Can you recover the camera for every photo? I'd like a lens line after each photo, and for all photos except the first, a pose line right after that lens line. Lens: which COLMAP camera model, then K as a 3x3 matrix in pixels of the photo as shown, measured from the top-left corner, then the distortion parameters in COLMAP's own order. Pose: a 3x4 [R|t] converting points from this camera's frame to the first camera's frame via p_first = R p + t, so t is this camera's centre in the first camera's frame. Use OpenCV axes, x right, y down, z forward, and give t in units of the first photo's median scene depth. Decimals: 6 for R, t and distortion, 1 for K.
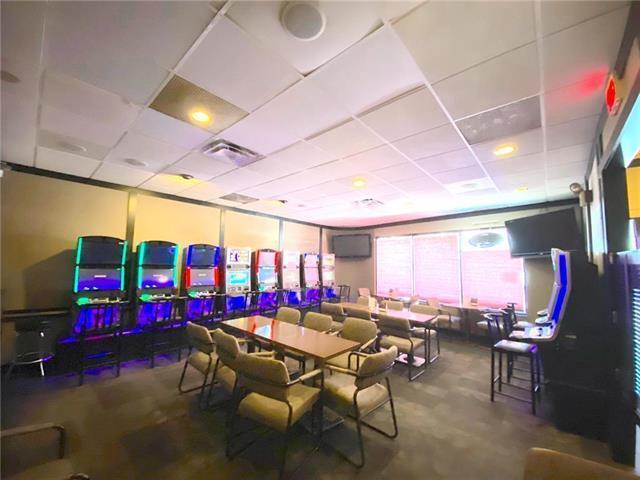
lens RADIAL K [[259.6, 0, 319.4], [0, 259.6, 241.8], [0, 0, 1]] dist [0.021777, -0.019785]
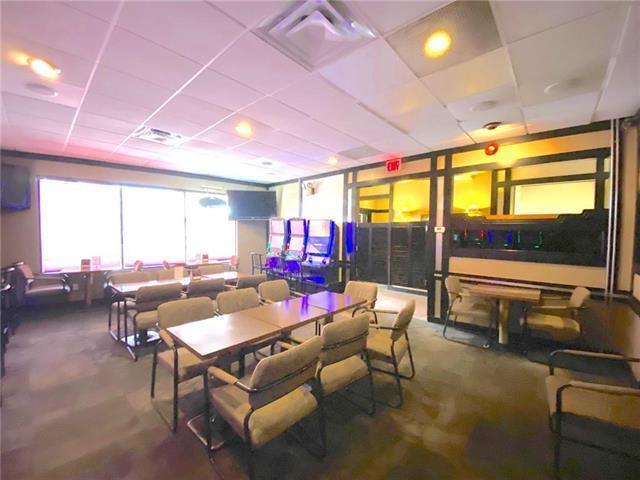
lens RADIAL K [[259.6, 0, 319.4], [0, 259.6, 241.8], [0, 0, 1]] dist [0.021777, -0.019785]
pose [[0.004562, -0.063538, 0.997969, -0.542003], [-0.100582, 0.992889, 0.063674, 0.043530], [-0.994918, -0.100668, -0.001861, 0.549135]]
